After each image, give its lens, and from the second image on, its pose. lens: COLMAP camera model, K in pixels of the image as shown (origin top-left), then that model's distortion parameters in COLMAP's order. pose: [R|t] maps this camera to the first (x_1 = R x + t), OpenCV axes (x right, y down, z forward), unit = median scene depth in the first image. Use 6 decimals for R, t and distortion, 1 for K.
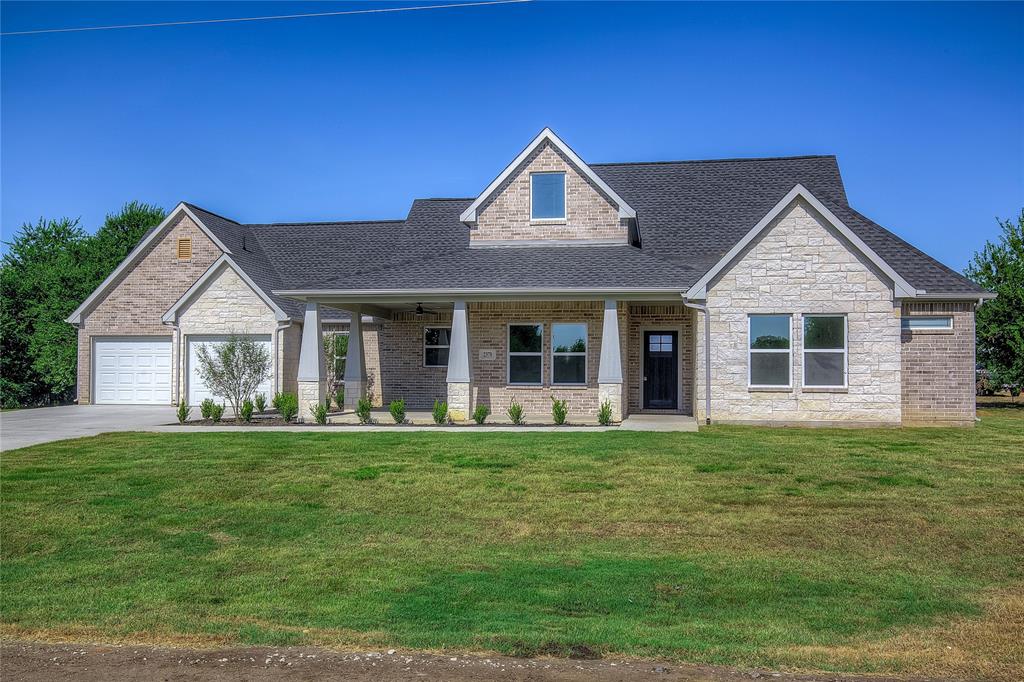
lens RADIAL K [[886.4, 0, 517.6], [0, 886.4, 348.2], [0, 0, 1]] dist [0.004121, 0.001272]
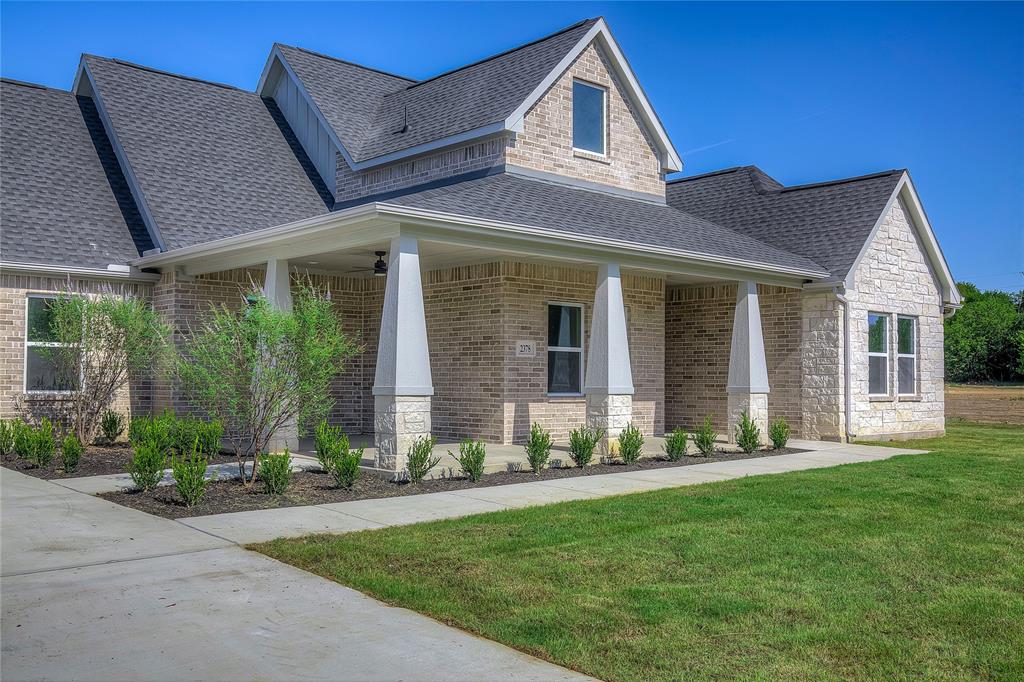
lens RADIAL K [[1020.3, 0, 536.2], [0, 1020.3, 341.3], [0, 0, 1]] dist [0.006325, 0.000000]
pose [[0.593896, 0.029472, 0.804002, -0.613096], [-0.028441, 0.999473, -0.015628, 0.012888], [-0.804039, -0.013585, 0.594421, 0.564593]]
